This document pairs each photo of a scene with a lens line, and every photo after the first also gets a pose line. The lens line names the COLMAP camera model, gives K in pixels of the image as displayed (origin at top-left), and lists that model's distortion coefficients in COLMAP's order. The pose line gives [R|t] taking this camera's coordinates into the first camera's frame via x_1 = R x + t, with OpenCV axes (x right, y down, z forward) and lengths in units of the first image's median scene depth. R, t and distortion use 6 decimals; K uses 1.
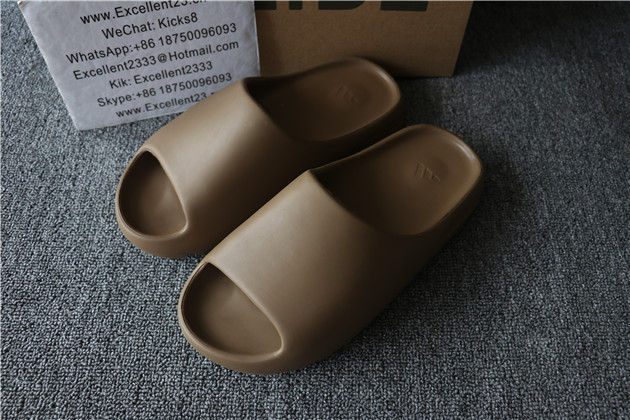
lens RADIAL K [[573.5, 0, 313.9], [0, 573.5, 229.4], [0, 0, 1]] dist [-0.144391, 0.159336]
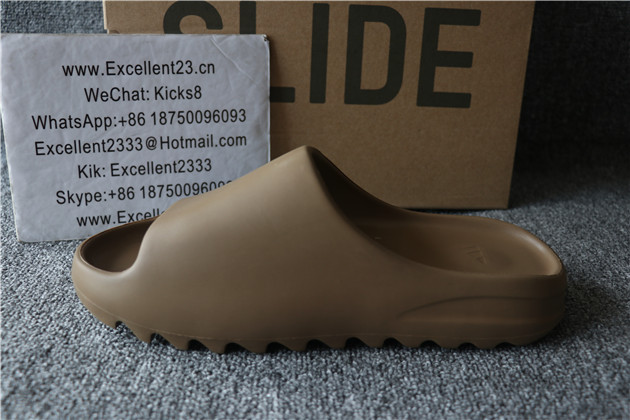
lens RADIAL K [[670.5, 0, 314.8], [0, 670.5, 224.6], [0, 0, 1]] dist [-0.065581, 0.025758]
pose [[0.999158, 0.007037, 0.040418, -0.080798], [0.019486, 0.785568, -0.618468, 0.399713], [-0.036103, 0.618735, 0.784770, 0.344588]]
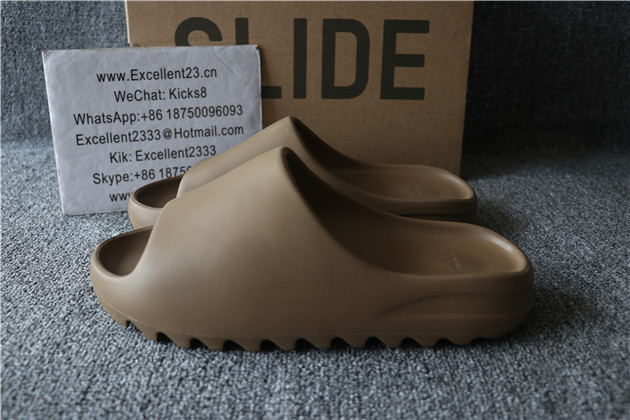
lens RADIAL K [[636.9, 0, 314.3], [0, 636.9, 223.9], [0, 0, 1]] dist [-0.080560, 0.037005]
pose [[0.999674, -0.013856, 0.021463, -0.036844], [0.024125, 0.788412, -0.614674, 0.556645], [-0.008405, 0.614991, 0.788489, 0.222587]]
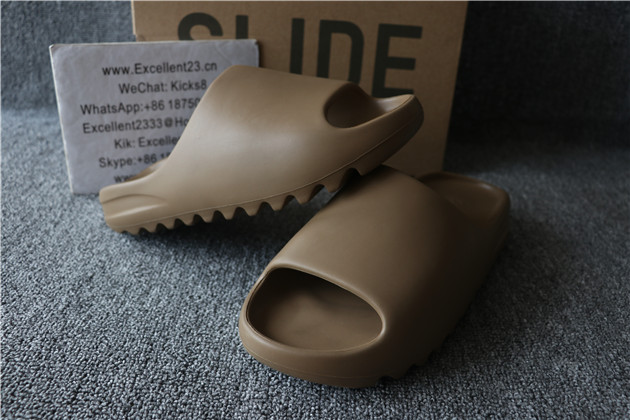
lens RADIAL K [[587.9, 0, 316.3], [0, 587.9, 217.3], [0, 0, 1]] dist [-0.149029, 0.170866]
pose [[0.999040, 0.041092, 0.015214, 0.001857], [-0.026955, 0.850073, -0.525974, 0.449225], [-0.034547, 0.525059, 0.850364, 0.157000]]
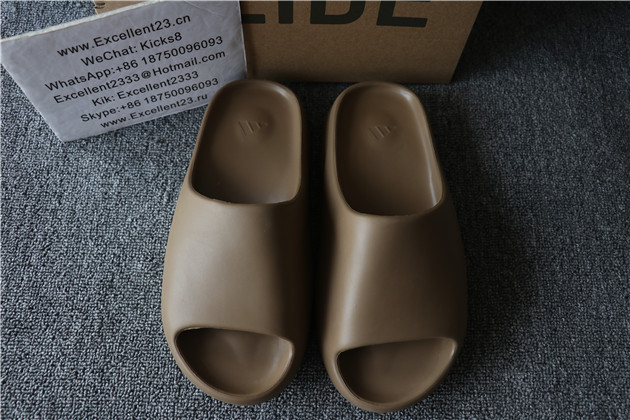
lens RADIAL K [[587.9, 0, 316.3], [0, 587.9, 217.3], [0, 0, 1]] dist [-0.149029, 0.170866]
pose [[0.999769, 0.014757, 0.015649, 0.007878], [-0.017018, 0.987626, 0.155903, -0.239771], [-0.013155, -0.156133, 0.987648, -0.007696]]
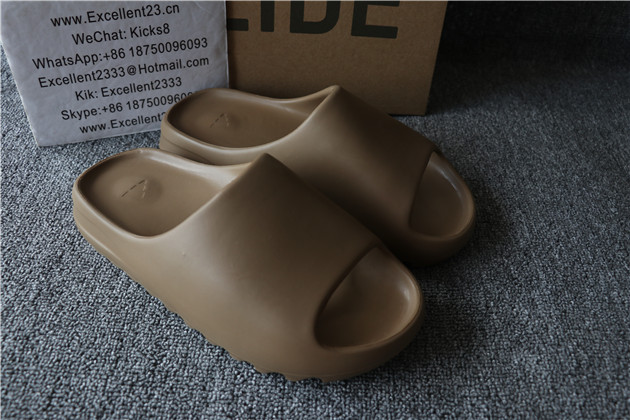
lens RADIAL K [[587.9, 0, 316.3], [0, 587.9, 217.3], [0, 0, 1]] dist [-0.149029, 0.170866]
pose [[0.999179, 0.034667, 0.020945, 0.047906], [-0.027386, 0.959241, -0.281260, 0.237148], [-0.029842, 0.280455, 0.959403, 0.091628]]
